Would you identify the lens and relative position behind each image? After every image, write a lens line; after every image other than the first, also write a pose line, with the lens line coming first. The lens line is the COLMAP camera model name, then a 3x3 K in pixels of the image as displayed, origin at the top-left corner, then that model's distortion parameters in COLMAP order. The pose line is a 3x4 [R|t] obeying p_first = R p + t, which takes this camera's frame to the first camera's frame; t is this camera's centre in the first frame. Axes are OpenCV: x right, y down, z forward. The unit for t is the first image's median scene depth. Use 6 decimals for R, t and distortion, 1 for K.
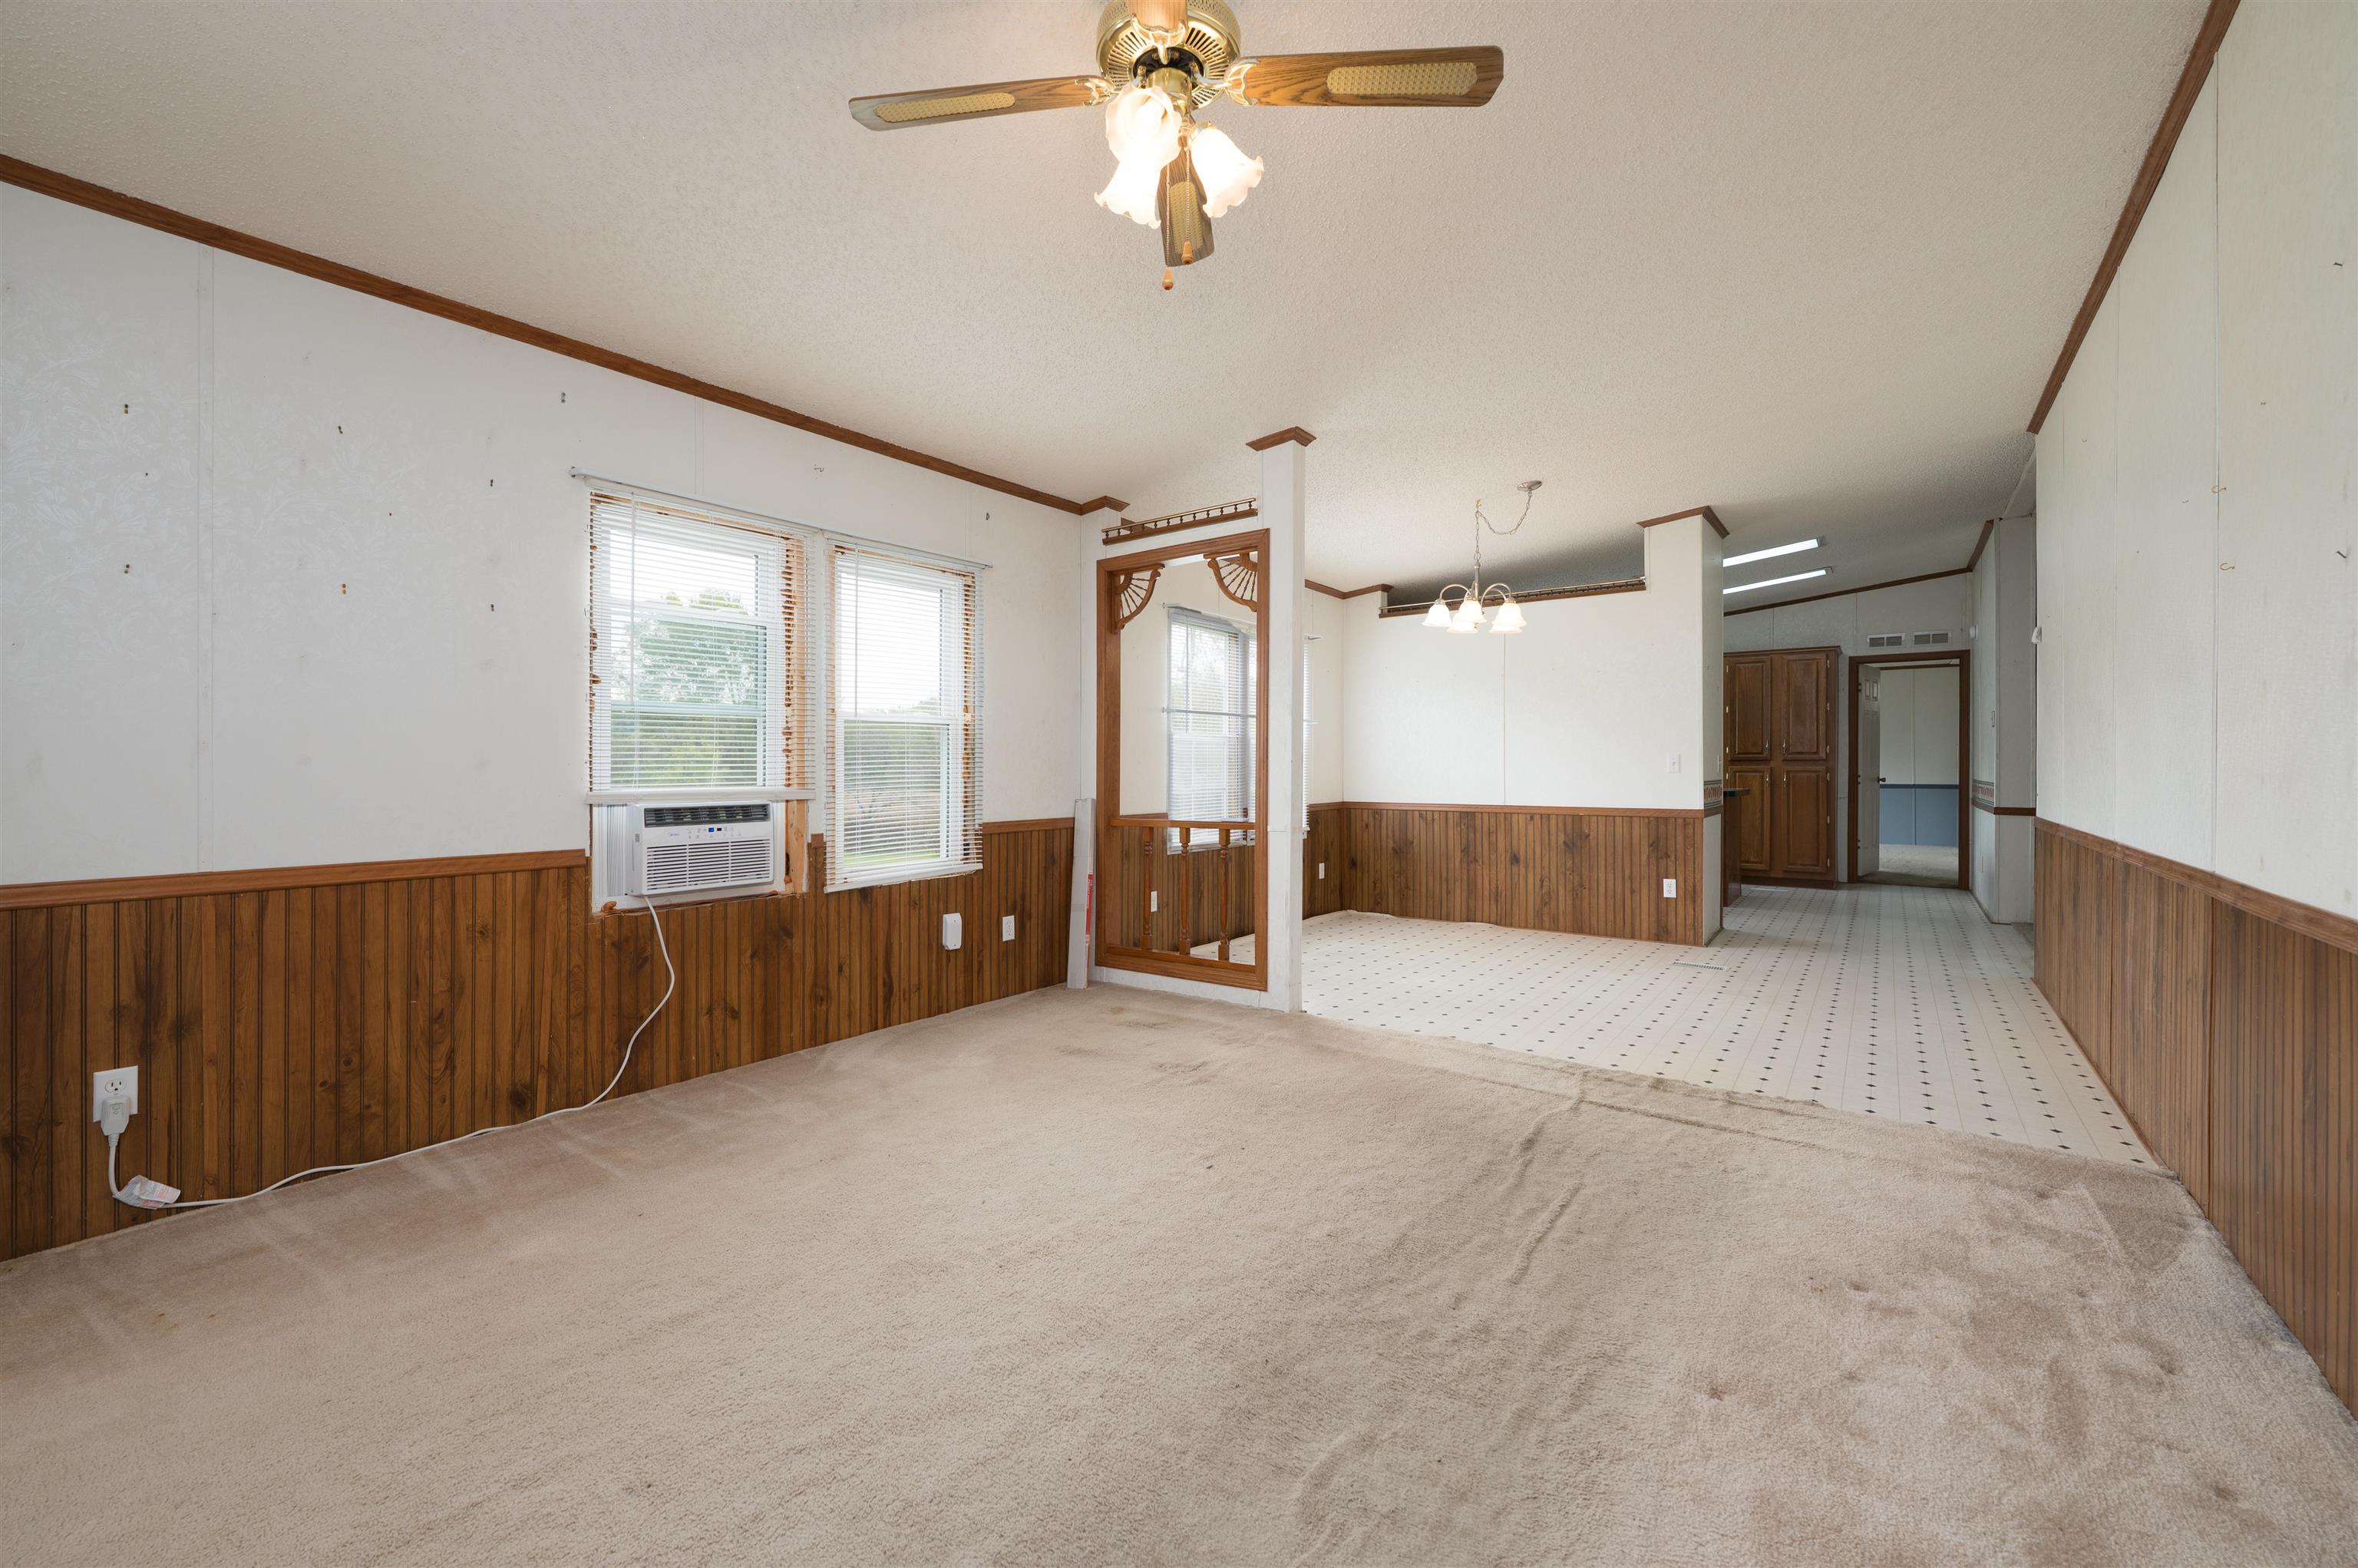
lens RADIAL K [[952.5, 0, 1179.5], [0, 952.5, 766.7], [0, 0, 1]] dist [-0.002503, 0.000948]
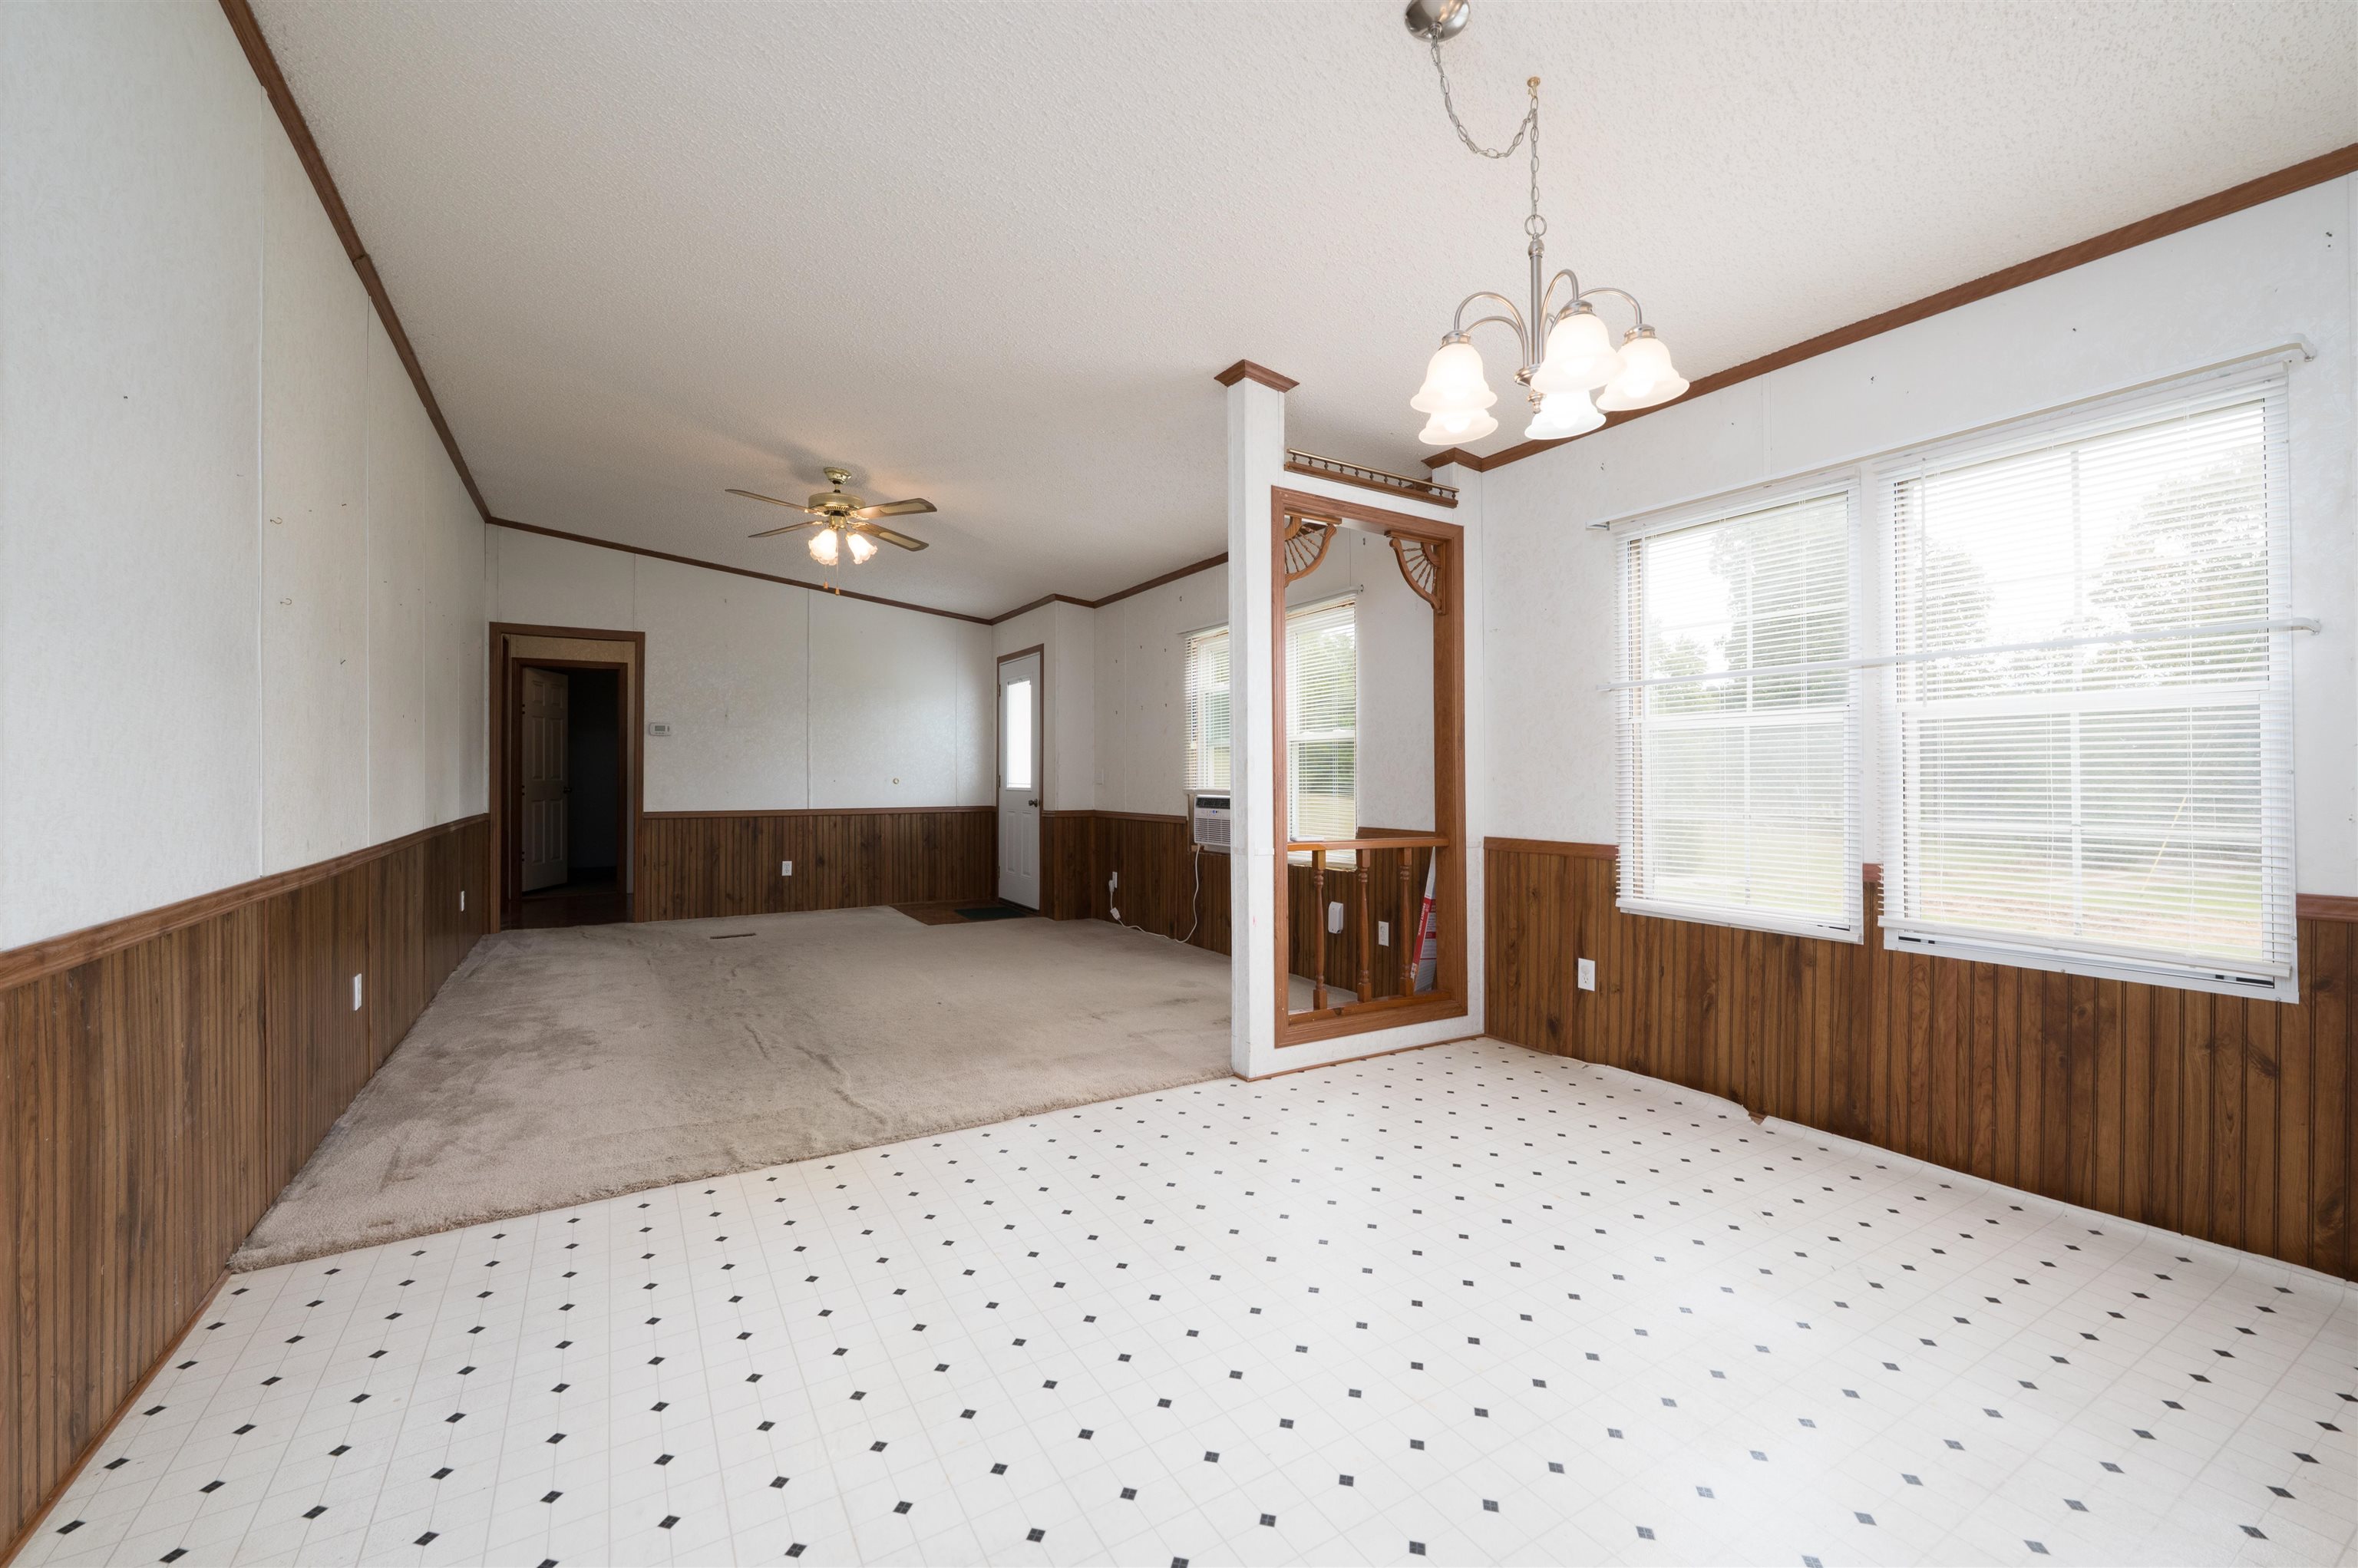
lens RADIAL K [[952.5, 0, 1168.6], [0, 952.5, 770.2], [0, 0, 1]] dist [-0.002503, 0.000948]
pose [[-0.393040, -0.004986, -0.919508, 0.878720], [0.002884, 0.999974, -0.006655, 0.000894], [0.919517, -0.005267, -0.393015, 1.231808]]
